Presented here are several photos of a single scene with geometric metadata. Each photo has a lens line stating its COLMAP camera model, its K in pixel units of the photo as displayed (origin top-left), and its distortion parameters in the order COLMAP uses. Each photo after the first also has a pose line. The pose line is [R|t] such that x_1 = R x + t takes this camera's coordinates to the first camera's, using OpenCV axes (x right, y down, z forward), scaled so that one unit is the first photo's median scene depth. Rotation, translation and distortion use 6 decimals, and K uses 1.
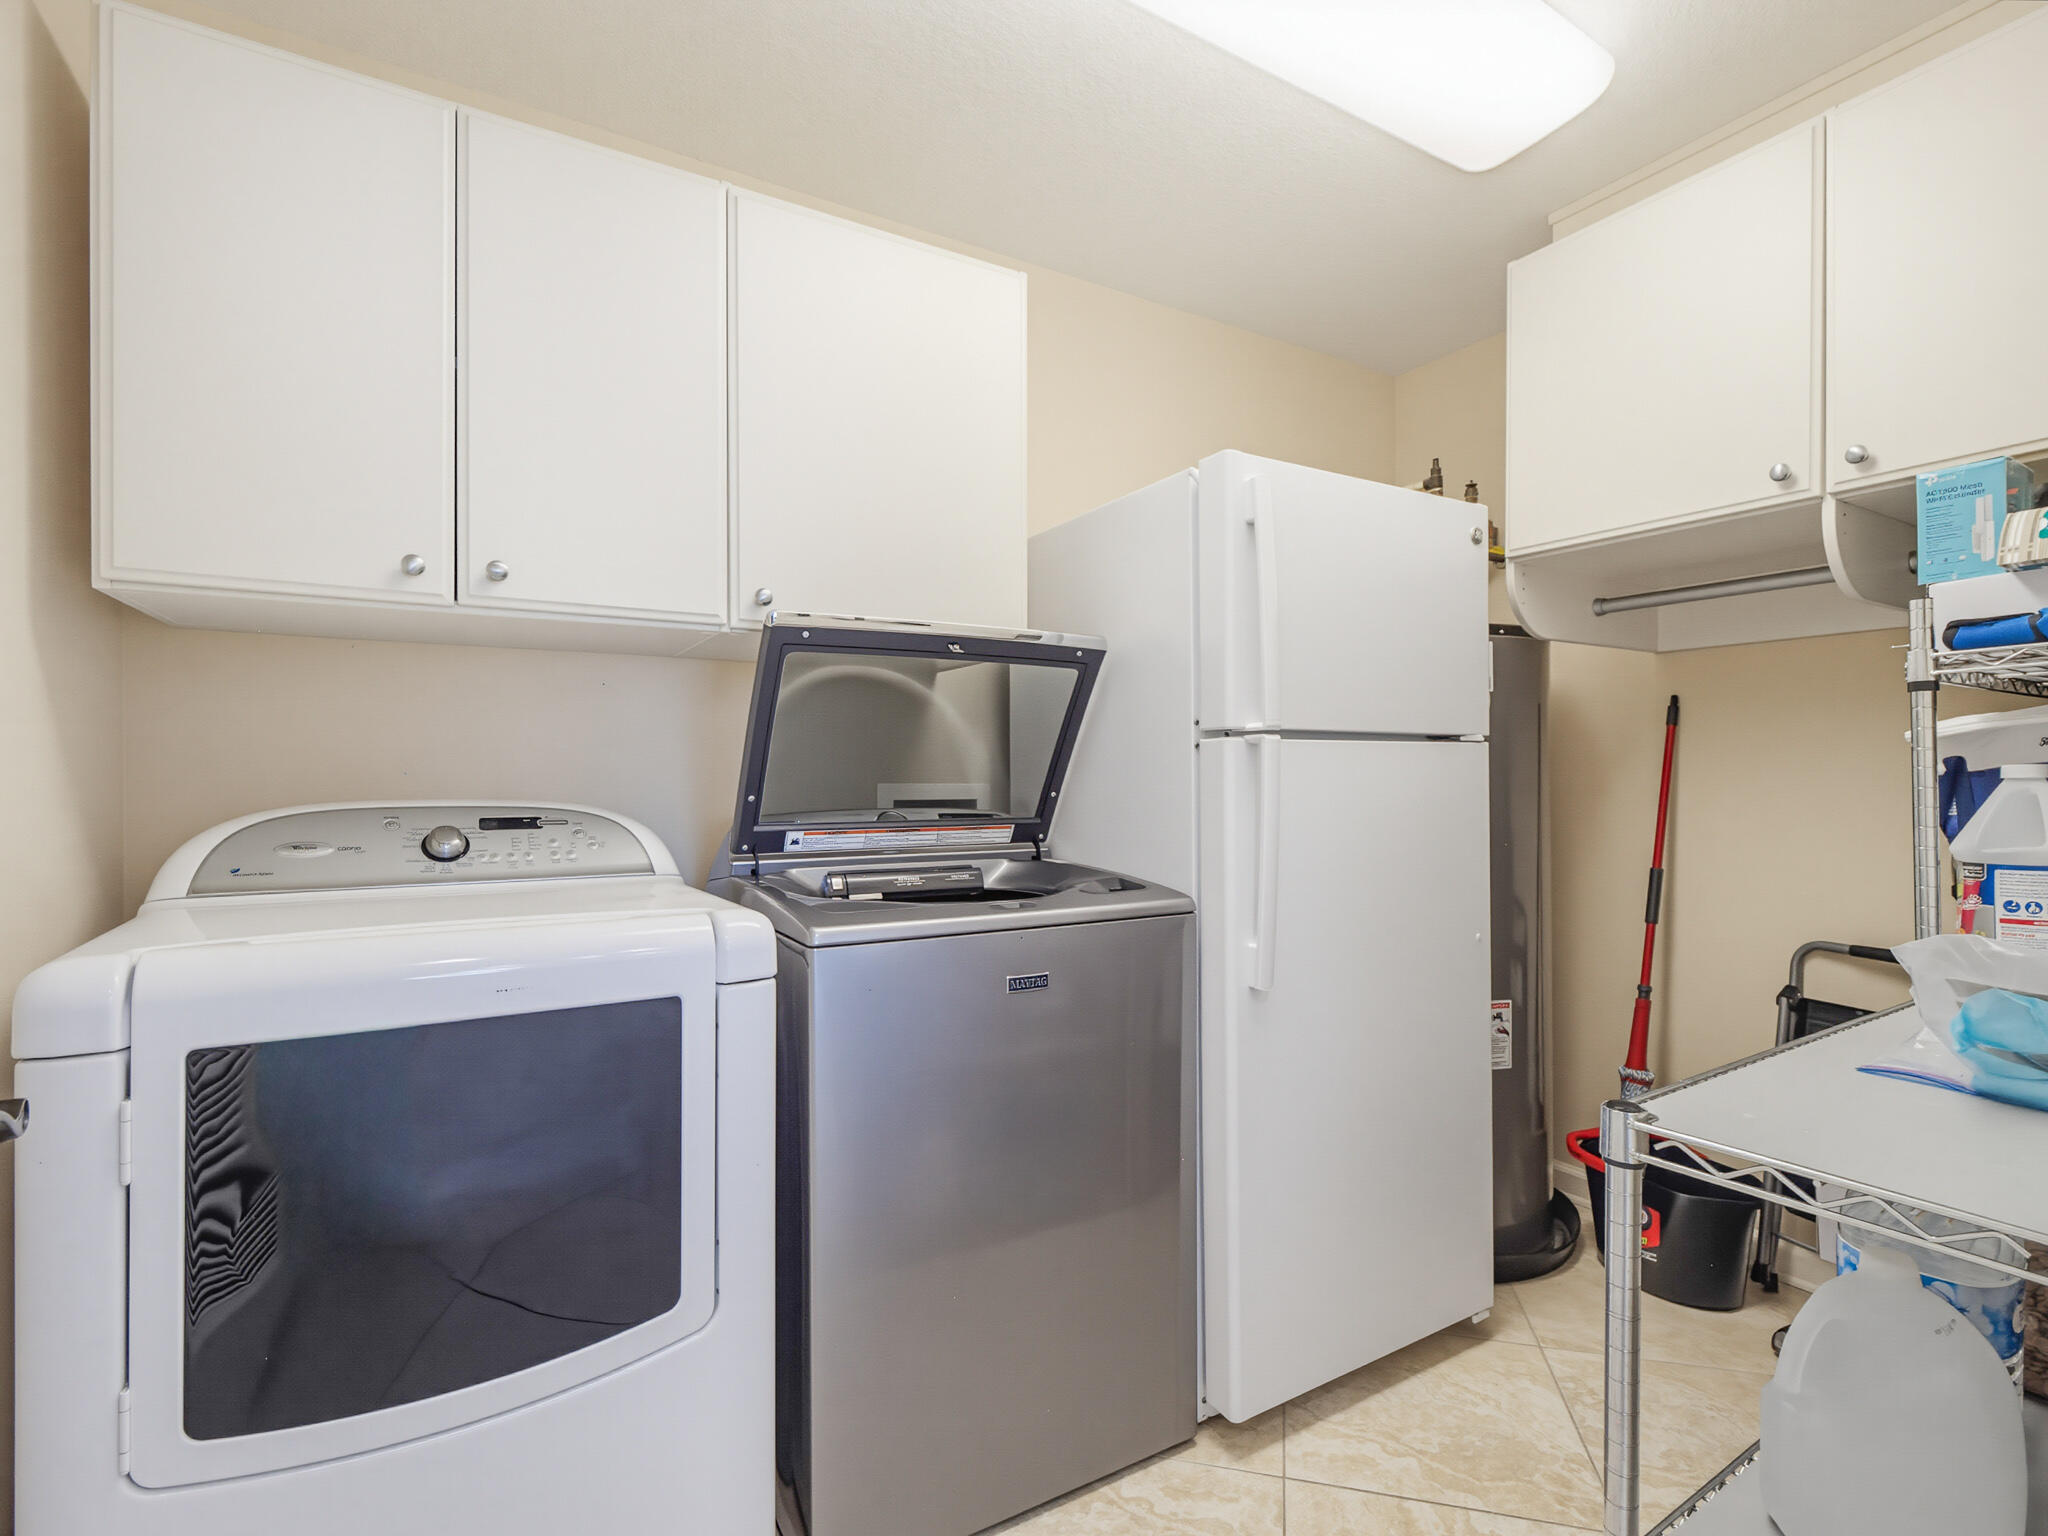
lens RADIAL K [[985.5, 0, 1033.3], [0, 985.5, 771.1], [0, 0, 1]] dist [-0.009171, 0.000246]
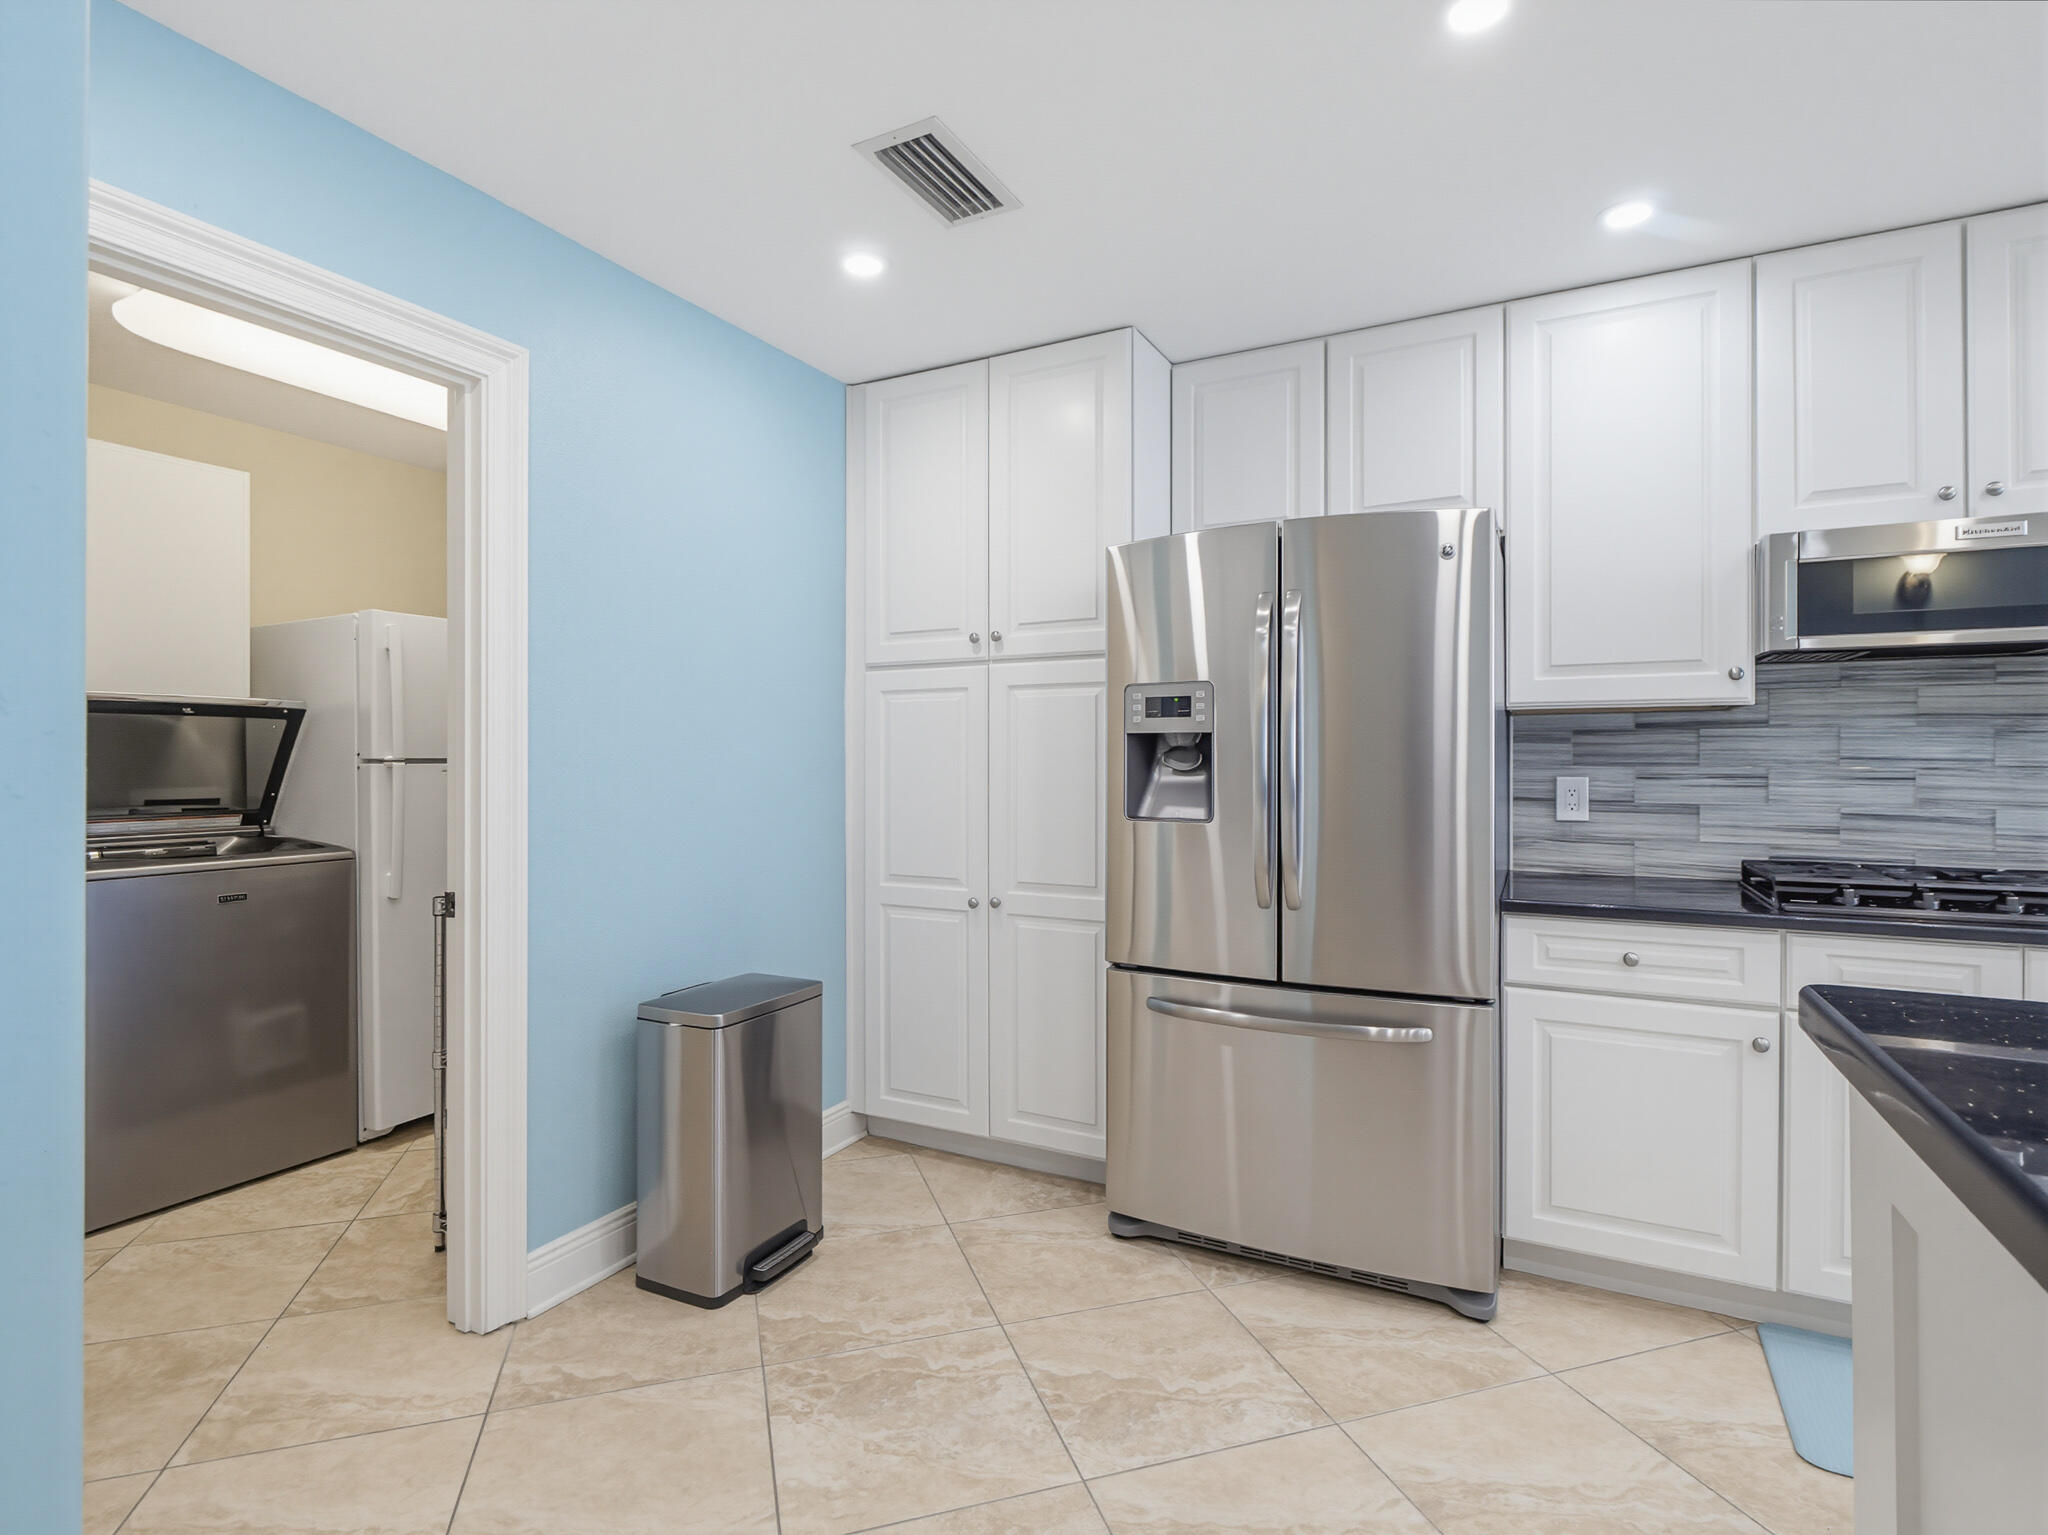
lens RADIAL K [[991.3, 0, 1019.9], [0, 991.3, 761.7], [0, 0, 1]] dist [-0.004185, -0.000928]
pose [[0.854340, -0.000282, 0.519714, 0.234886], [-0.002484, 0.999986, 0.004624, -0.042979], [-0.519708, -0.005241, 0.854328, -1.068983]]
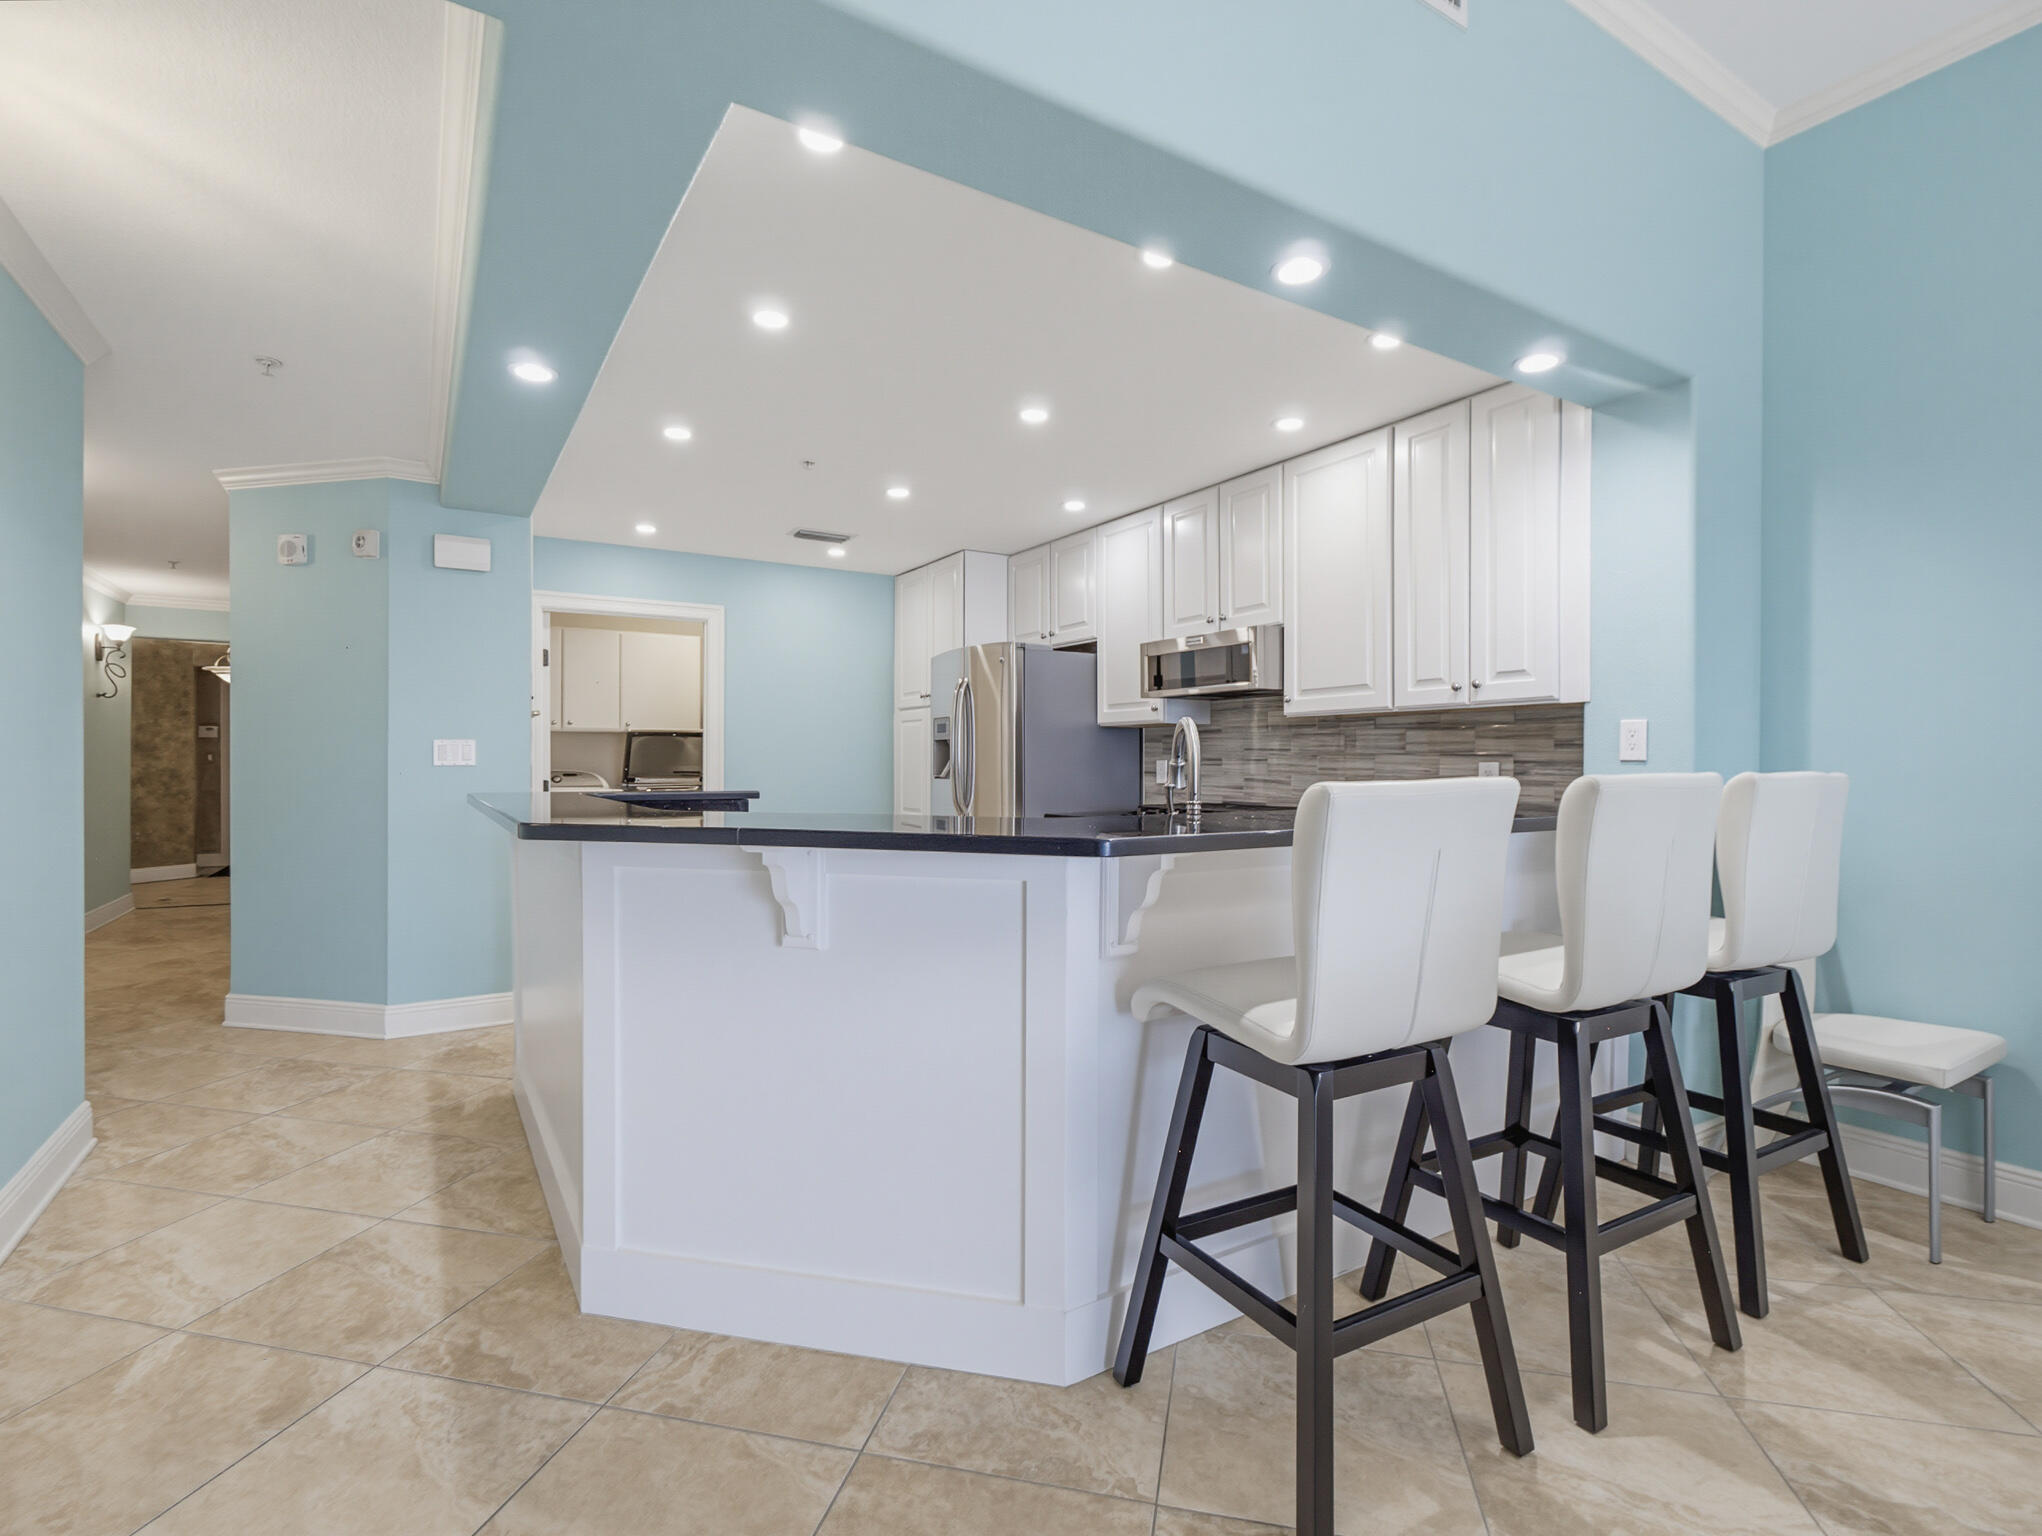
lens RADIAL K [[982.6, 0, 1006.0], [0, 982.6, 763.4], [0, 0, 1]] dist [-0.009171, 0.000246]
pose [[0.999967, 0.007147, 0.003929, 1.171665], [-0.007143, 0.999974, -0.001039, -0.004623], [-0.003936, 0.001011, 0.999992, -2.843420]]
